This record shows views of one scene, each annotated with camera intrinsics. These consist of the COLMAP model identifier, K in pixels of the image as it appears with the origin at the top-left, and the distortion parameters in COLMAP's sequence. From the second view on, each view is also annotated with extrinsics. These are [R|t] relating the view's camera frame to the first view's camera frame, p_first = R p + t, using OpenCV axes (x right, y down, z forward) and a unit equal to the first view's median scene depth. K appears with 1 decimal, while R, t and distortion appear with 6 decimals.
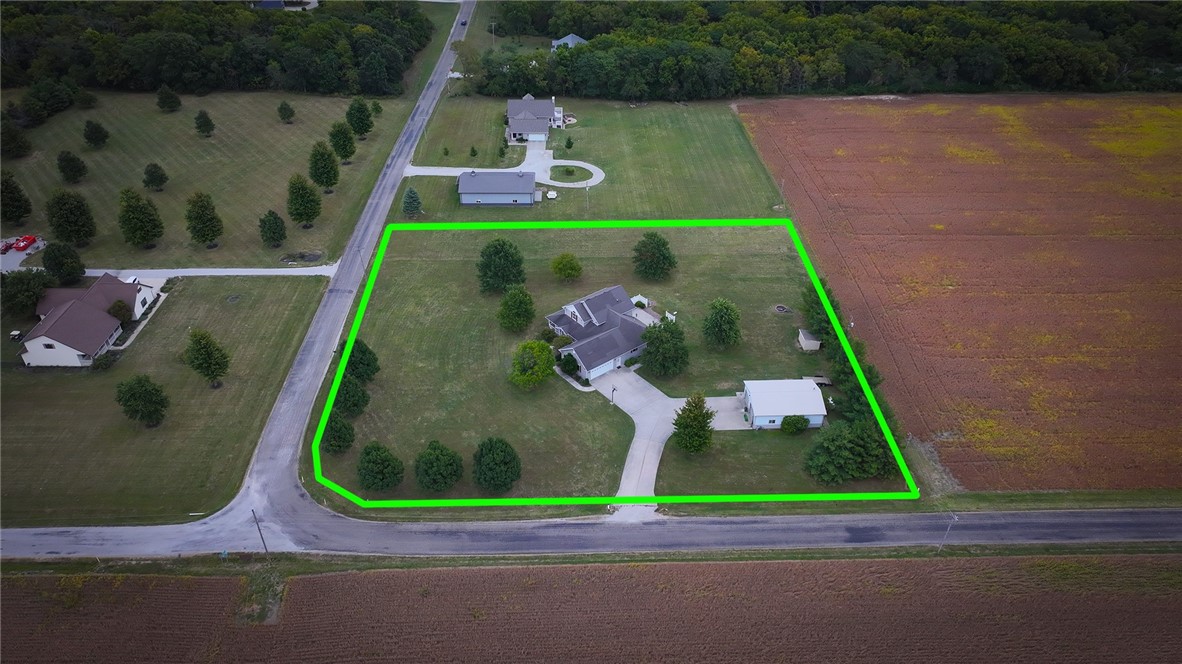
lens RADIAL K [[829.0, 0, 590.2], [0, 829.0, 329.0], [0, 0, 1]] dist [0.009293, 0.002734]
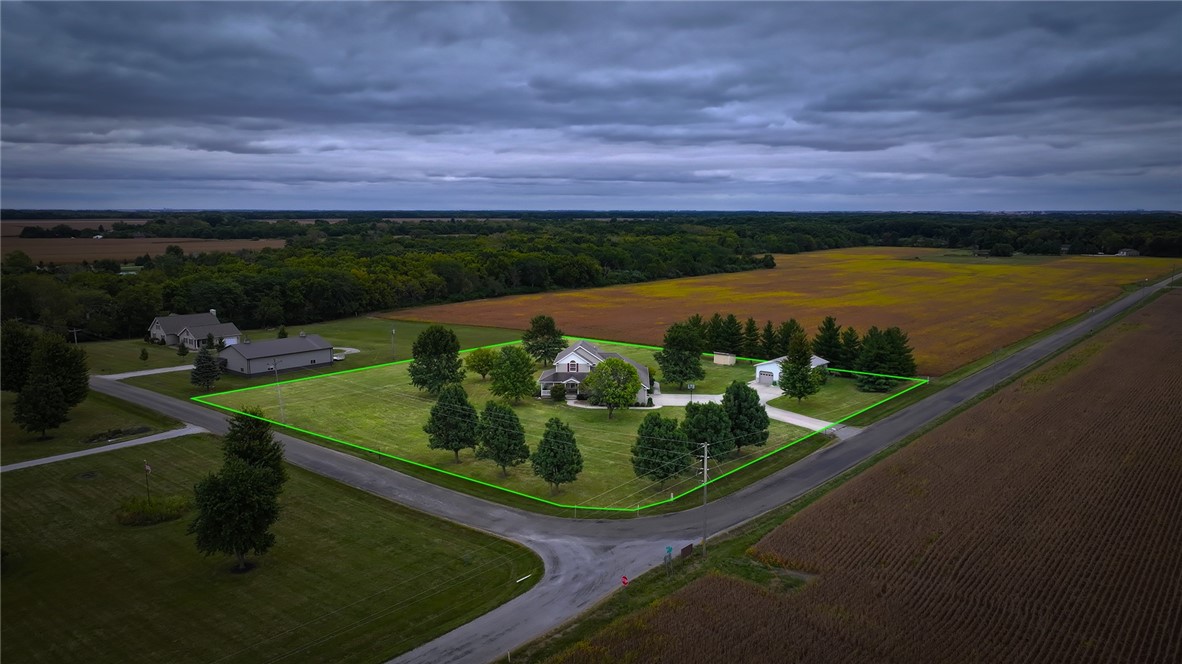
lens RADIAL K [[829.0, 0, 596.4], [0, 829.0, 332.9], [0, 0, 1]] dist [0.009293, 0.002734]
pose [[0.660957, -0.111393, 0.742110, -0.692199], [0.428508, 0.867864, -0.251380, 0.195993], [-0.616049, 0.484152, 0.621354, 0.426049]]
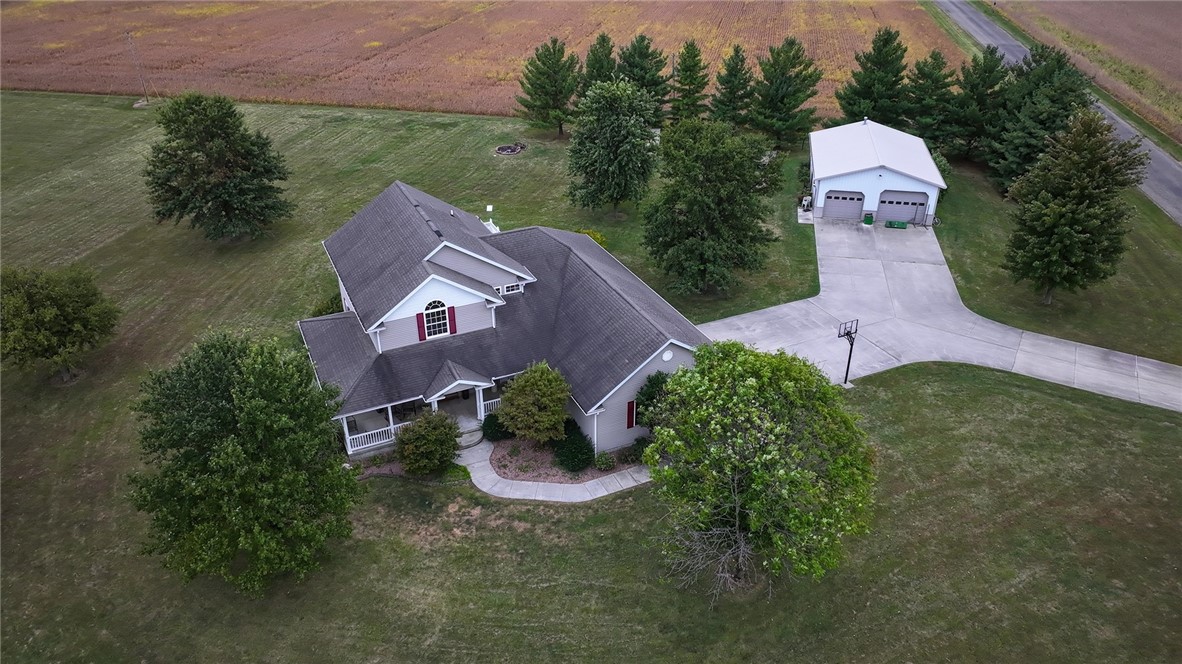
lens RADIAL K [[829.0, 0, 588.5], [0, 829.0, 336.3], [0, 0, 1]] dist [0.009293, 0.002734]
pose [[0.219609, -0.491896, 0.842502, -0.229855], [0.553344, 0.774040, 0.307688, -0.066897], [-0.803481, 0.398623, 0.442174, 0.891258]]
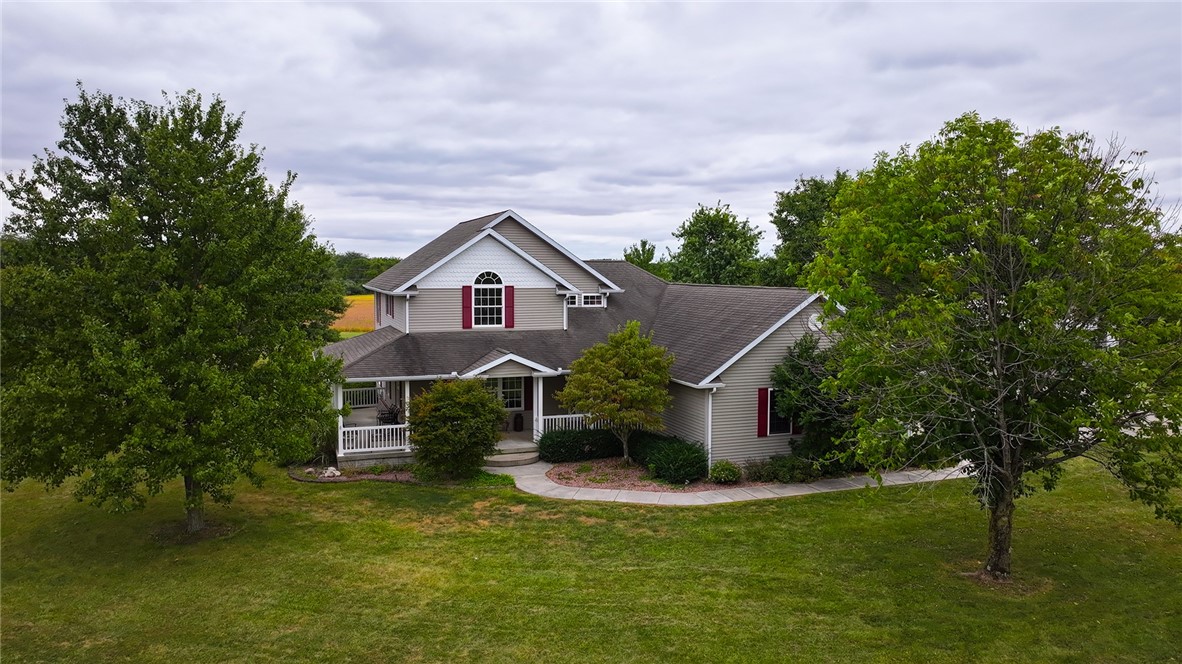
lens RADIAL K [[829.0, 0, 589.1], [0, 829.0, 329.3], [0, 0, 1]] dist [0.009293, 0.002734]
pose [[0.311498, -0.062009, 0.948221, -0.194217], [0.535324, 0.835907, -0.121194, 0.023033], [-0.785109, 0.545358, 0.293578, 0.970657]]
